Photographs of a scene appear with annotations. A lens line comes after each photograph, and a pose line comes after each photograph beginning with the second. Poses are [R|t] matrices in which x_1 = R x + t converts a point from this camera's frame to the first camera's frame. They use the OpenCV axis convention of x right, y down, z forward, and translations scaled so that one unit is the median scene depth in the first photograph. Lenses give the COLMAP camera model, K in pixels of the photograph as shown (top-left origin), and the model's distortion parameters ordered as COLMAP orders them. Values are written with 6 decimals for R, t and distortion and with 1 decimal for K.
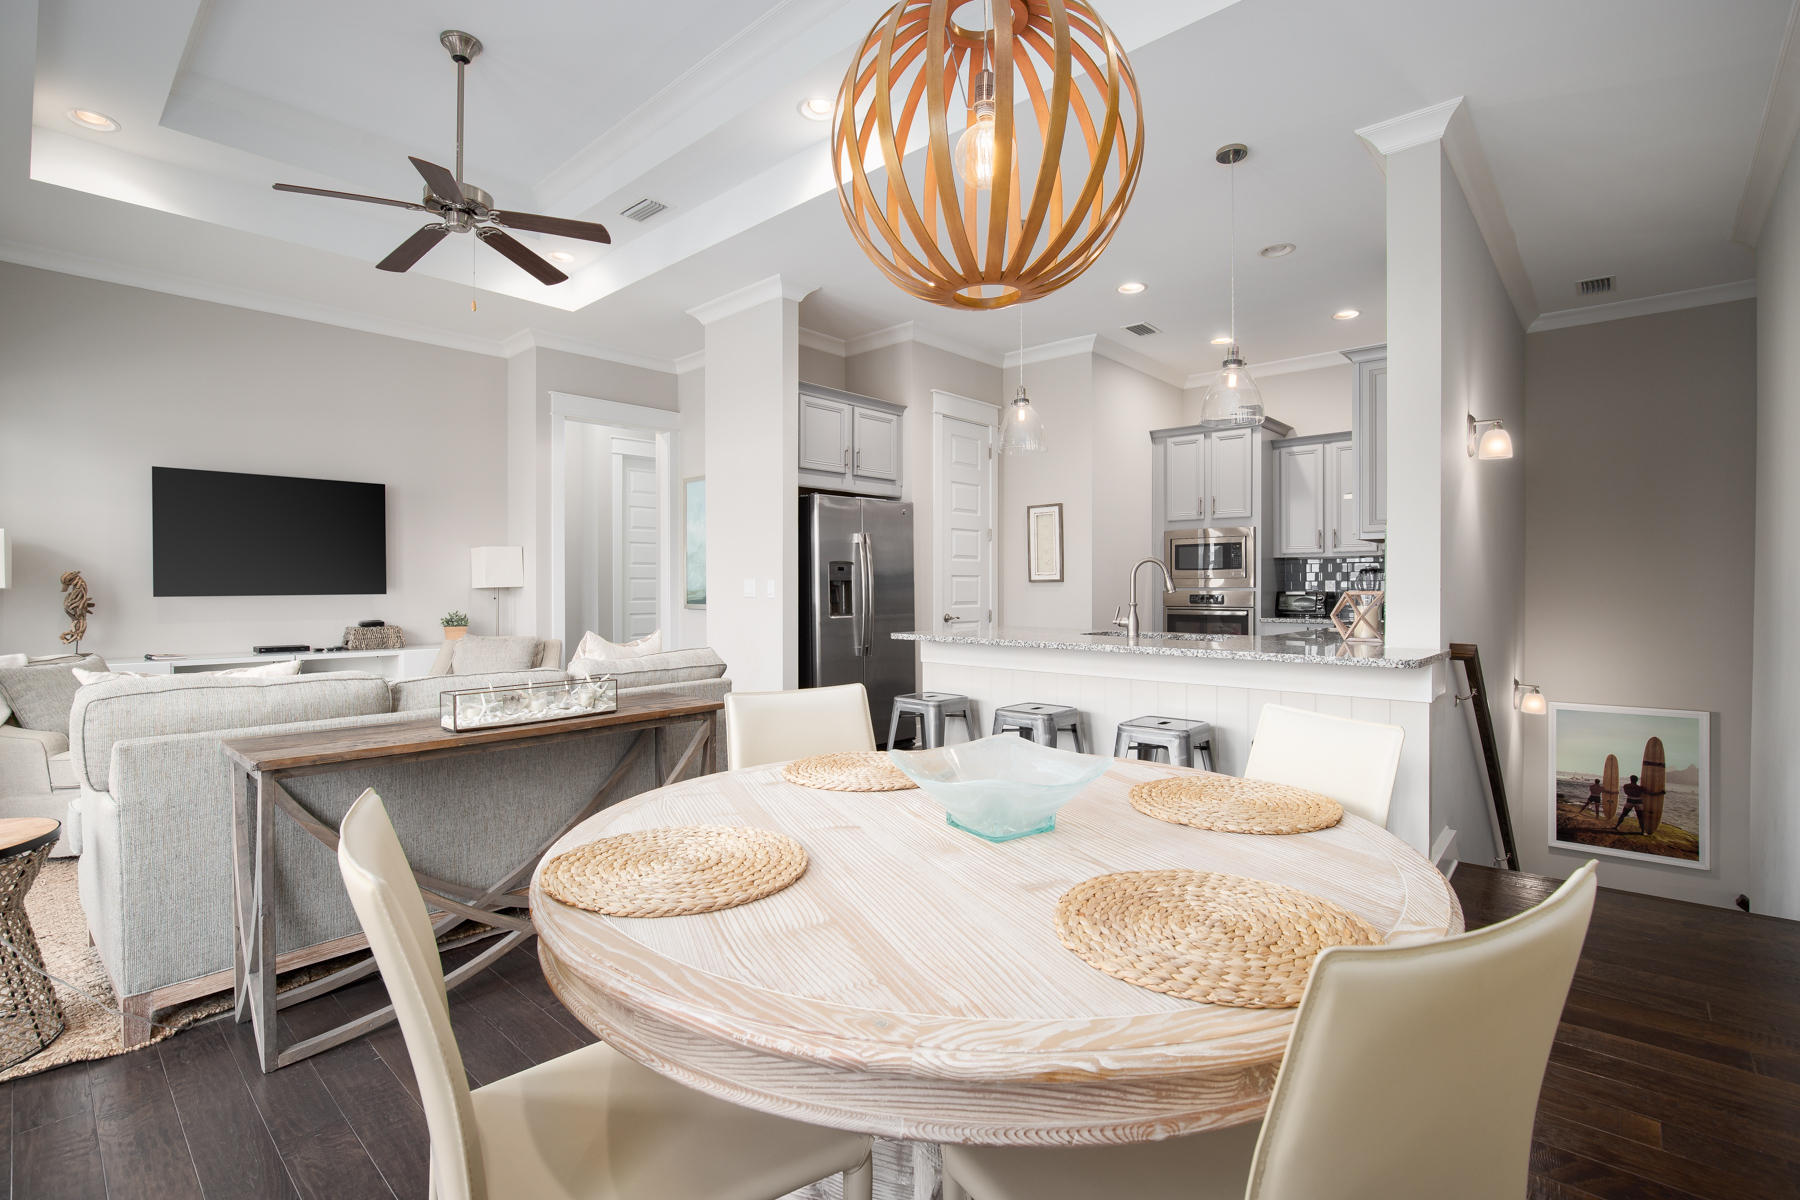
lens RADIAL K [[809.1, 0, 867.2], [0, 809.1, 581.2], [0, 0, 1]] dist [-0.002185, 0.000745]
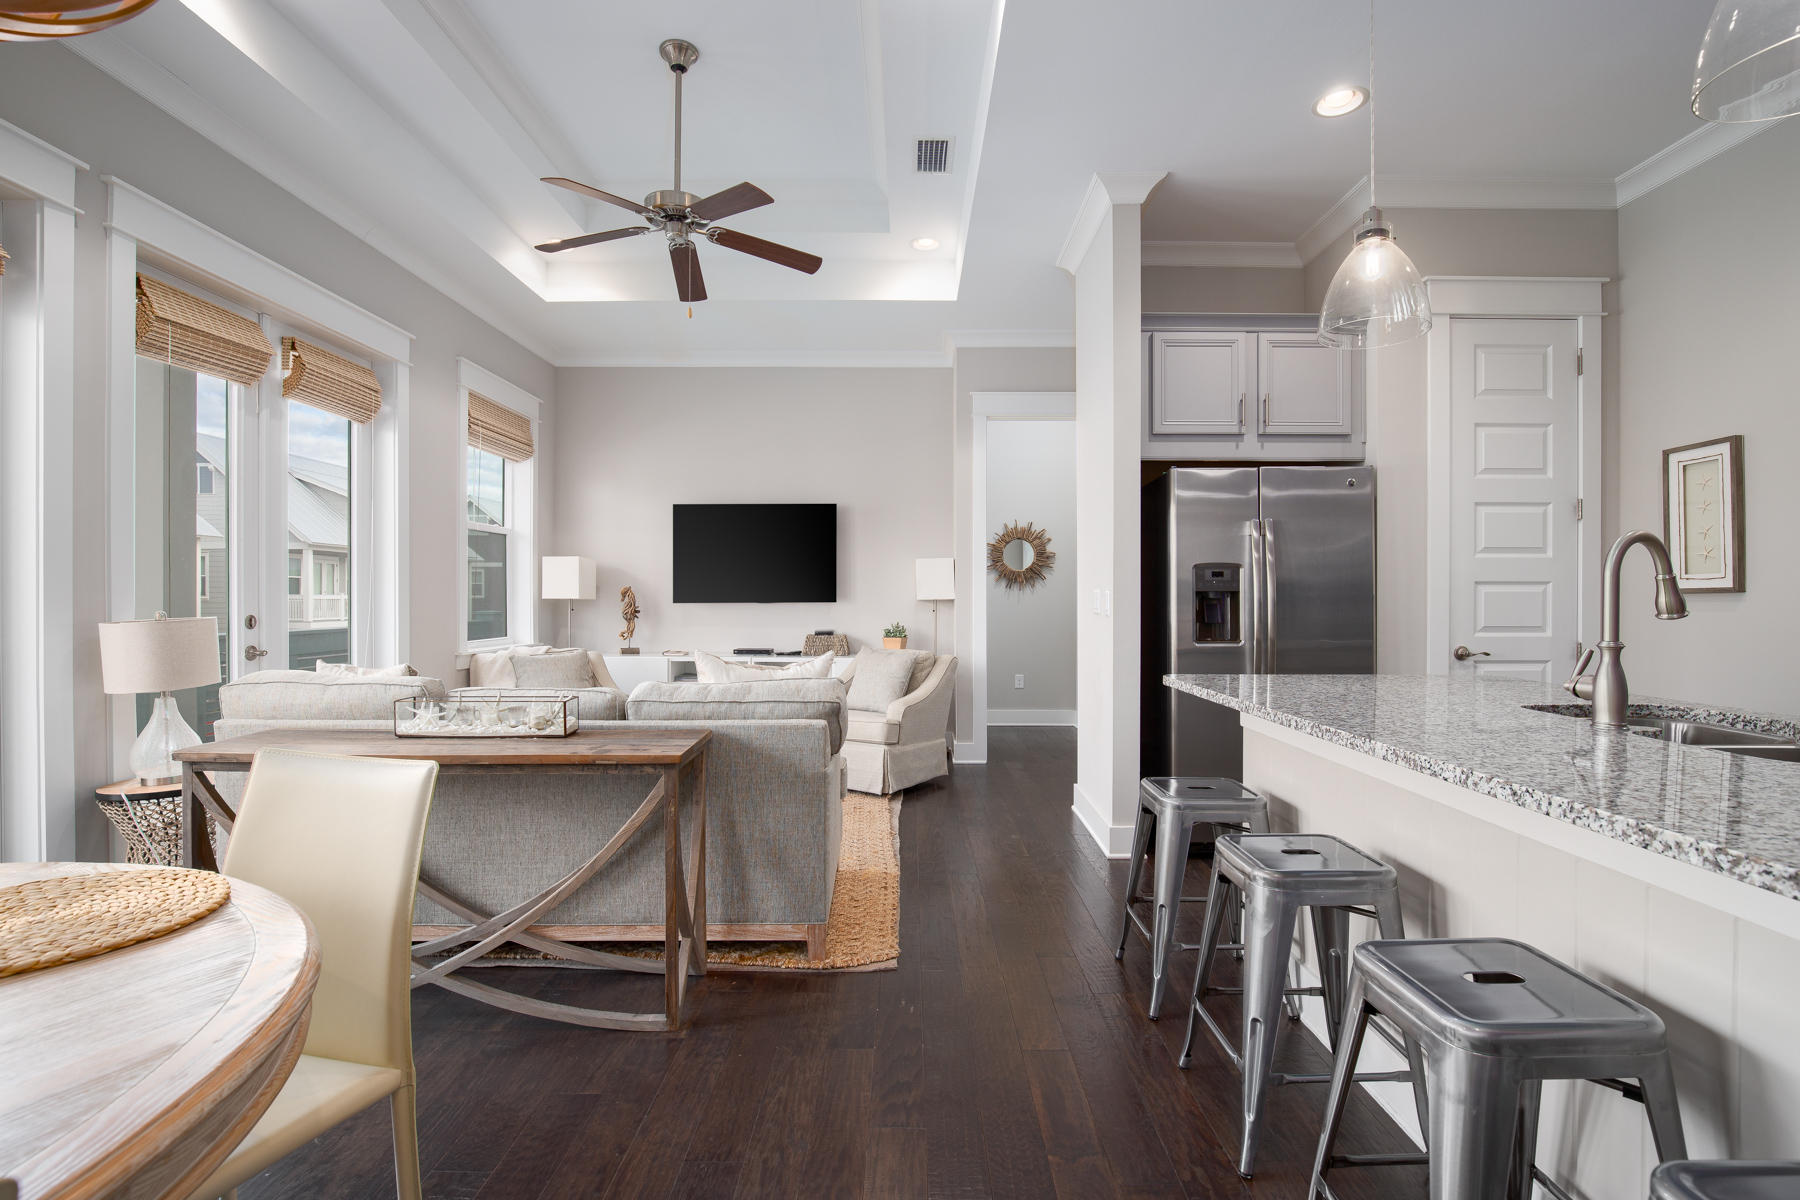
lens RADIAL K [[800.8, 0, 935.7], [0, 800.8, 597.6], [0, 0, 1]] dist [-0.014795, 0.000050]
pose [[0.703595, 0.002223, -0.710598, 0.275544], [0.000848, 0.999992, 0.003968, 0.001637], [0.710601, -0.003394, 0.703587, 0.352278]]
